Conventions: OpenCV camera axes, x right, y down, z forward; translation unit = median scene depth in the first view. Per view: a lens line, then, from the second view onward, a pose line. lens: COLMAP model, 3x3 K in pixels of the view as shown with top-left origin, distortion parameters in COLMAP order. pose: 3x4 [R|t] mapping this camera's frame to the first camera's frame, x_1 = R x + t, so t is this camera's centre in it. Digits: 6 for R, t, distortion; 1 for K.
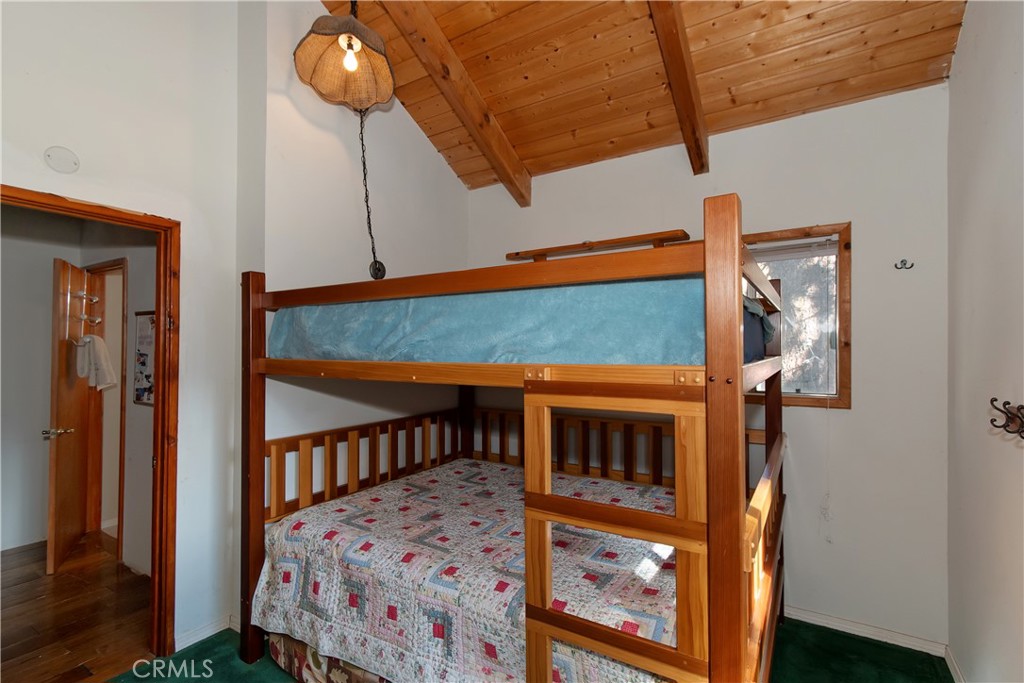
lens RADIAL K [[457.9, 0, 515.4], [0, 457.9, 341.7], [0, 0, 1]] dist [-0.004468, -0.000730]
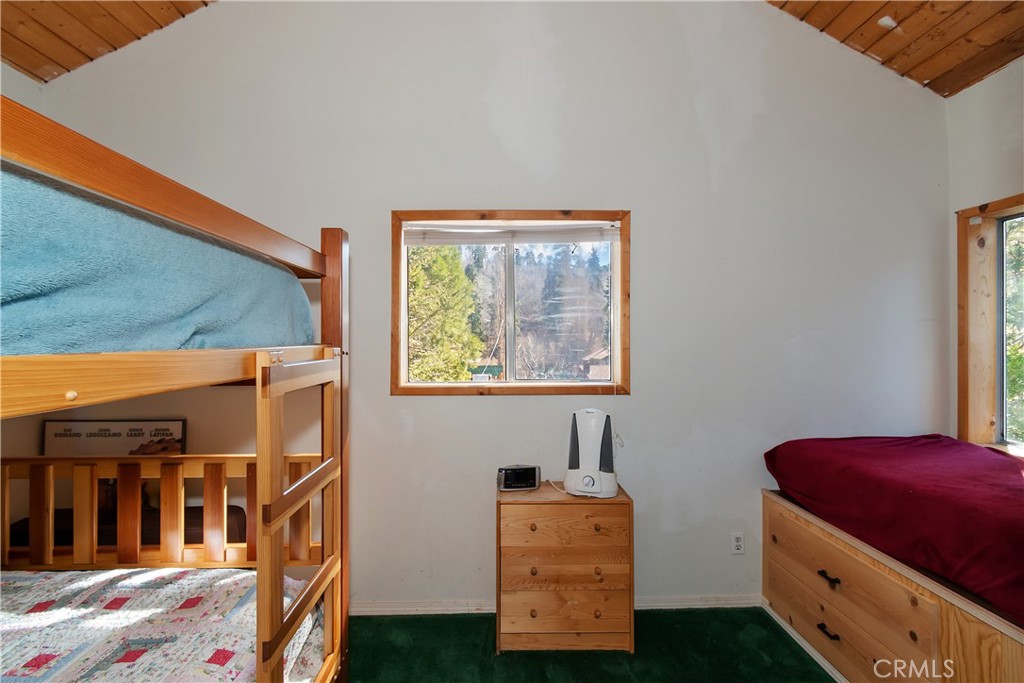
lens RADIAL K [[457.9, 0, 510.1], [0, 457.9, 339.2], [0, 0, 1]] dist [-0.004468, -0.000730]
pose [[-0.559228, 0.004693, 0.829001, -0.693871], [-0.012841, 0.999815, -0.014322, 0.032522], [-0.828914, -0.018655, -0.559064, 0.867003]]
